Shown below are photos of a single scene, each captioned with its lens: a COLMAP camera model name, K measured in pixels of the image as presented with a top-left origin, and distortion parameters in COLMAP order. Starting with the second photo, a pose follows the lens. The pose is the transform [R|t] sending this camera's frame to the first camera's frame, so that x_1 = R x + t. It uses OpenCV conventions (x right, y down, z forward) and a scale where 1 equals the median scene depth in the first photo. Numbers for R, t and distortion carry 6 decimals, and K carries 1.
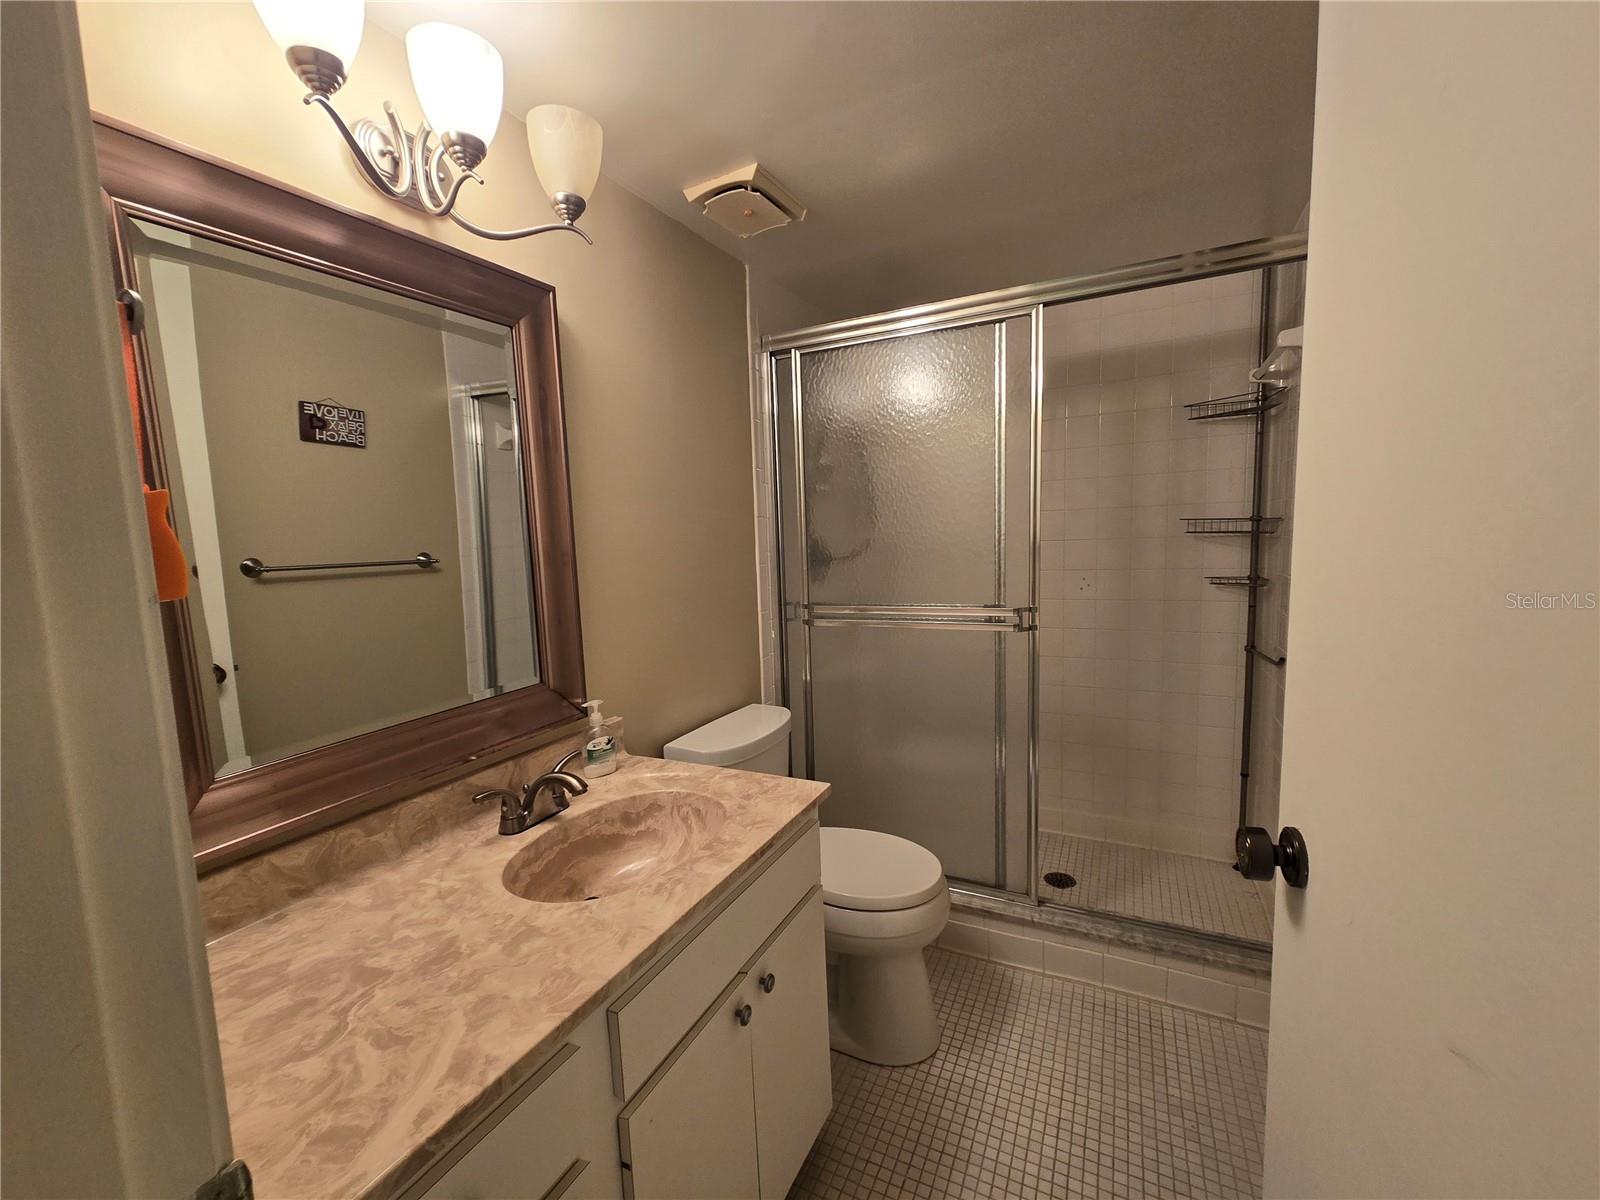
lens RADIAL K [[651.8, 0, 805.5], [0, 651.8, 604.8], [0, 0, 1]] dist [0.003395, 0.000065]
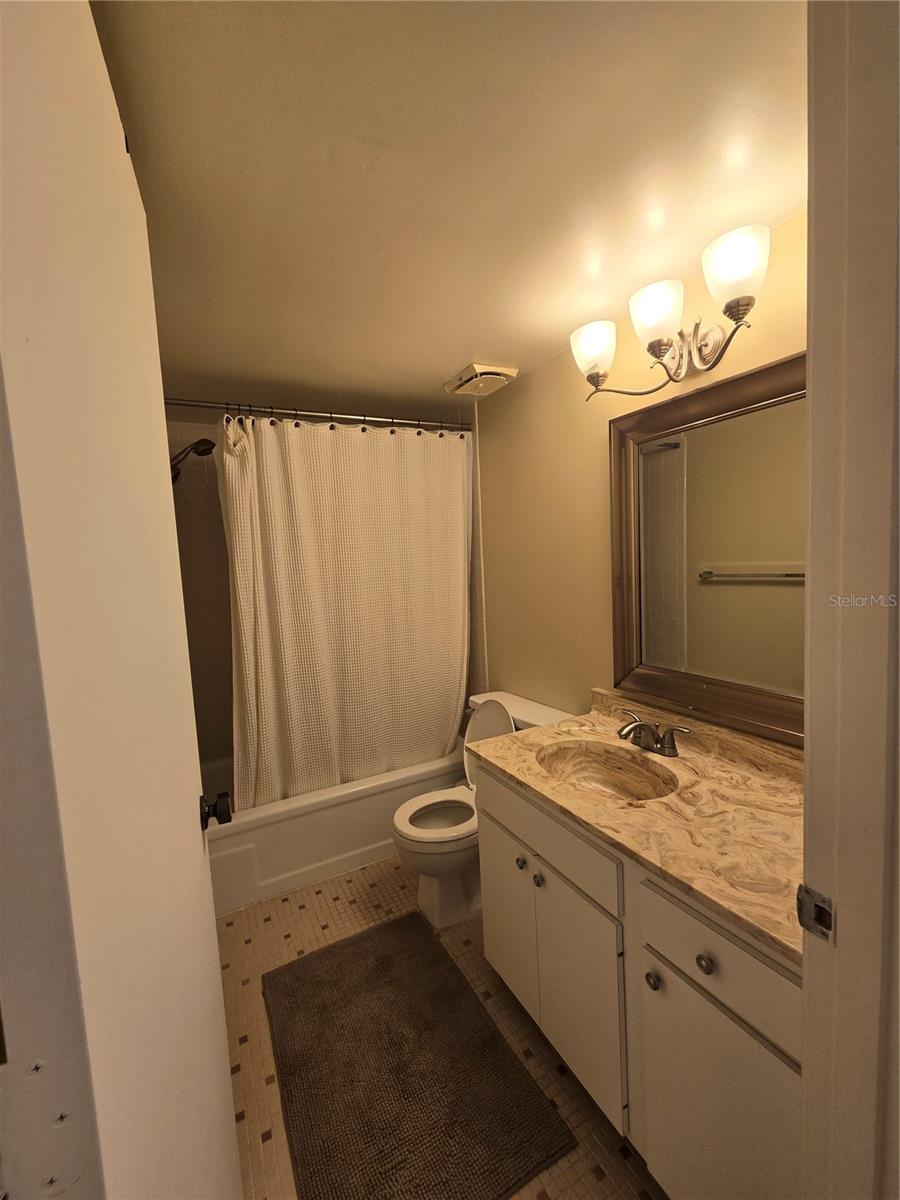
lens RADIAL K [[488.8, 0, 455.7], [0, 488.8, 599.5], [0, 0, 1]] dist [0.003395, 0.000065]
pose [[-0.571068, 0.136293, -0.809509, 0.819275], [-0.023767, 0.982962, 0.182263, -0.253637], [0.820558, 0.123325, -0.558099, 1.242674]]
